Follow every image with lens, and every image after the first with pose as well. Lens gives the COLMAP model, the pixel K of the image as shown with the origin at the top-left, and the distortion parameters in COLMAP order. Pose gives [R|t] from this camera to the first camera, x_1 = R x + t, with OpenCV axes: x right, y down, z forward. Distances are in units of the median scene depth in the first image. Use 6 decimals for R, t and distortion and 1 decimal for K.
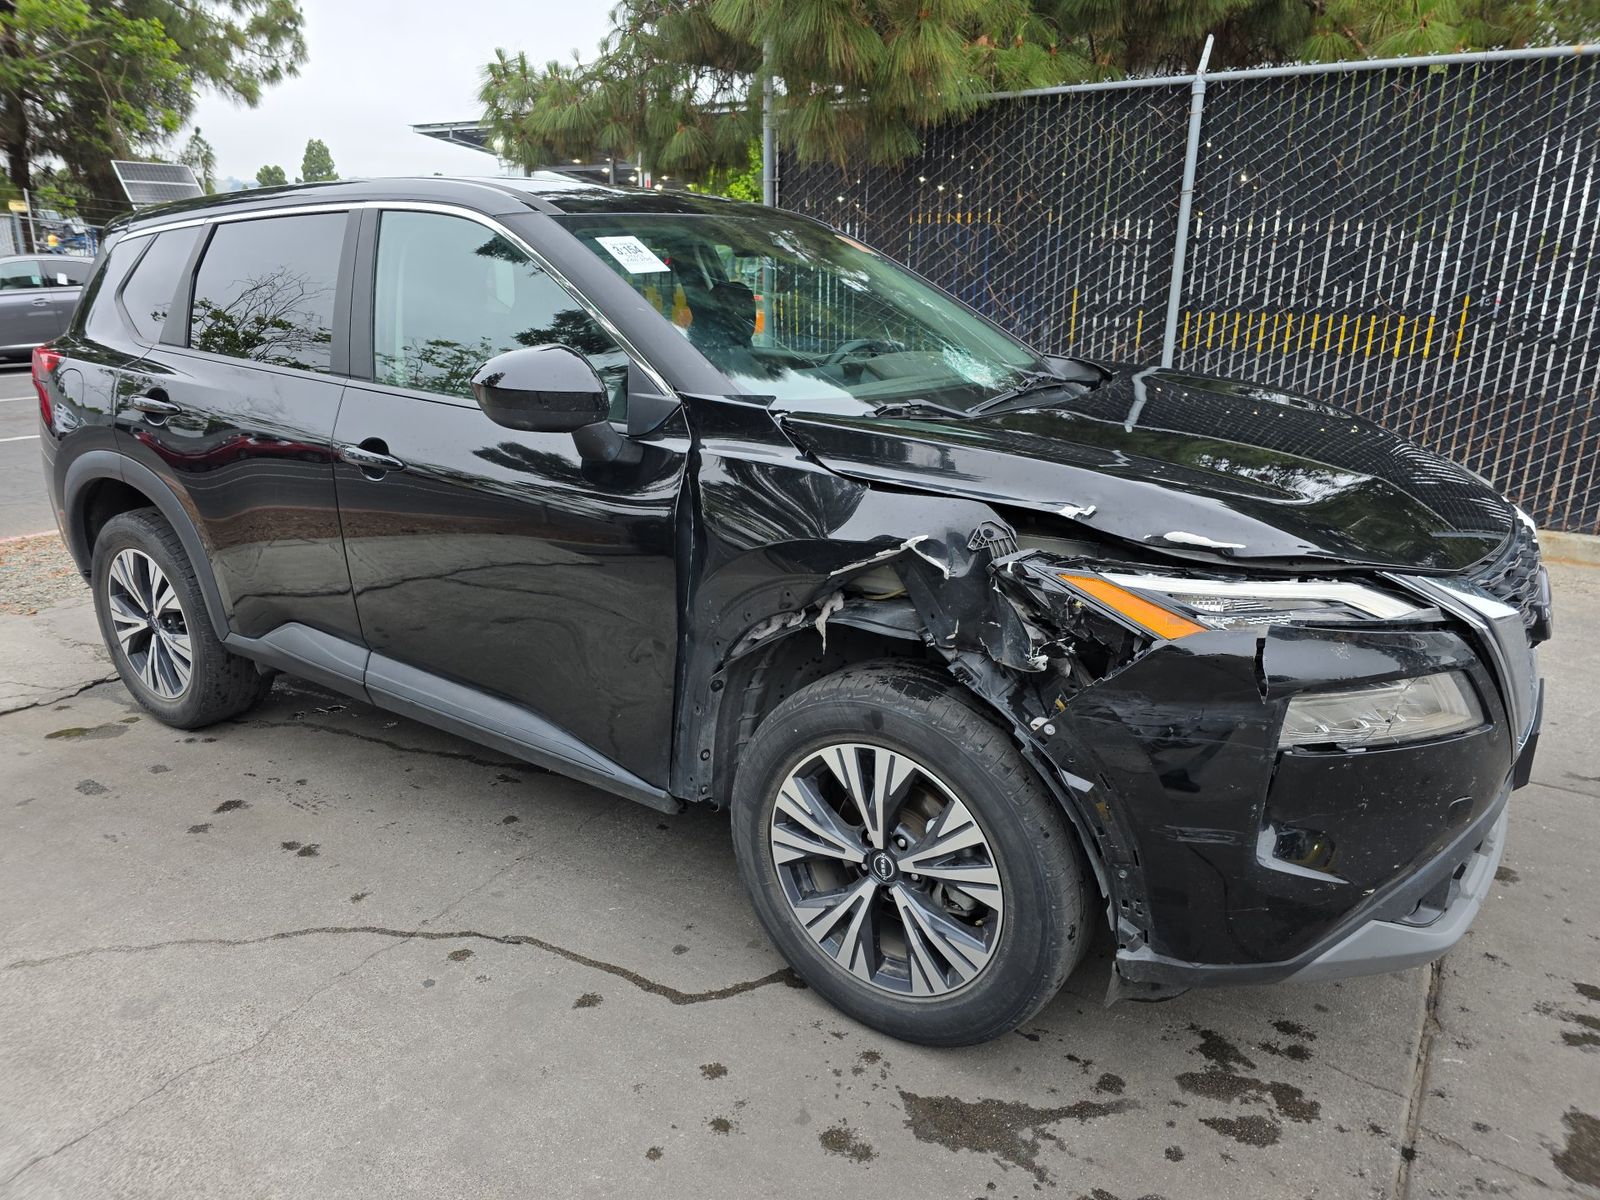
lens RADIAL K [[1075.3, 0, 800.0], [0, 1075.3, 600.0], [0, 0, 1]] dist [0.041294, -0.045820]
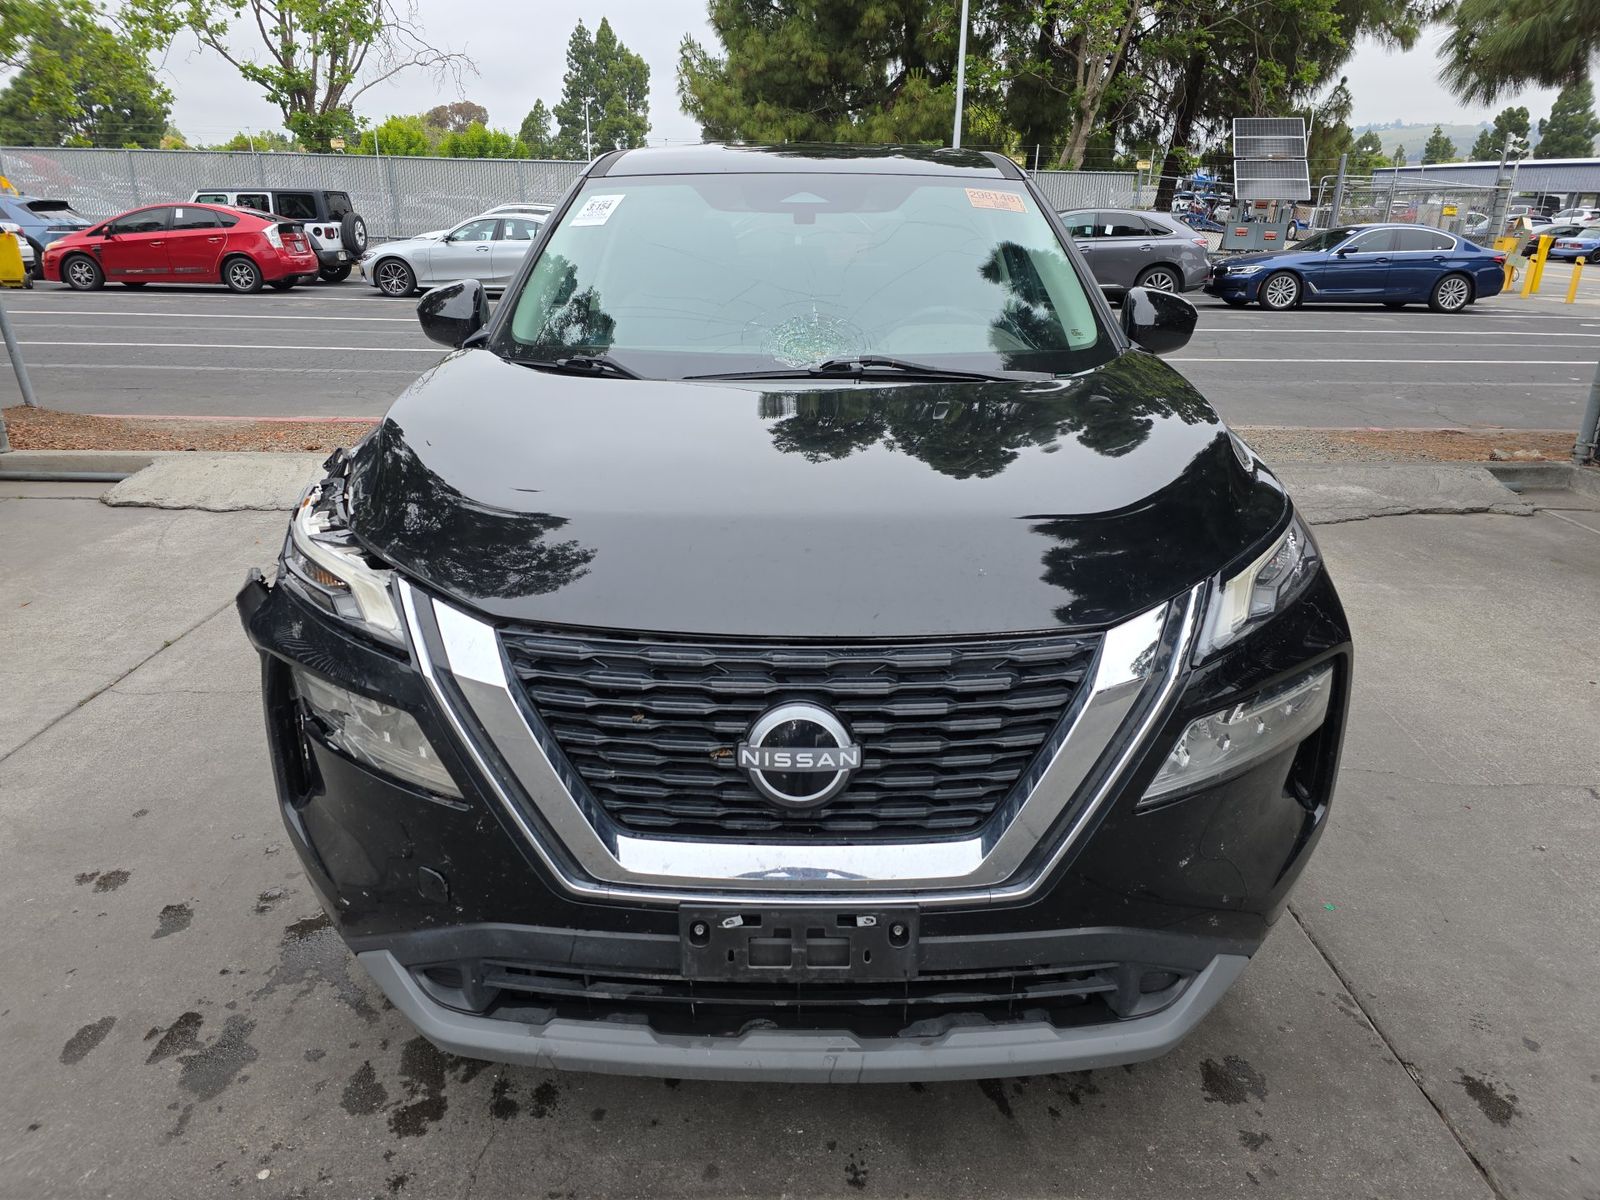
lens RADIAL K [[1075.3, 0, 800.0], [0, 1075.3, 600.0], [0, 0, 1]] dist [0.041294, -0.045820]
pose [[0.553871, 0.277878, -0.784864, 0.161553], [-0.245181, 0.955299, 0.165198, -0.026937], [0.795685, 0.100935, 0.597242, 0.083336]]
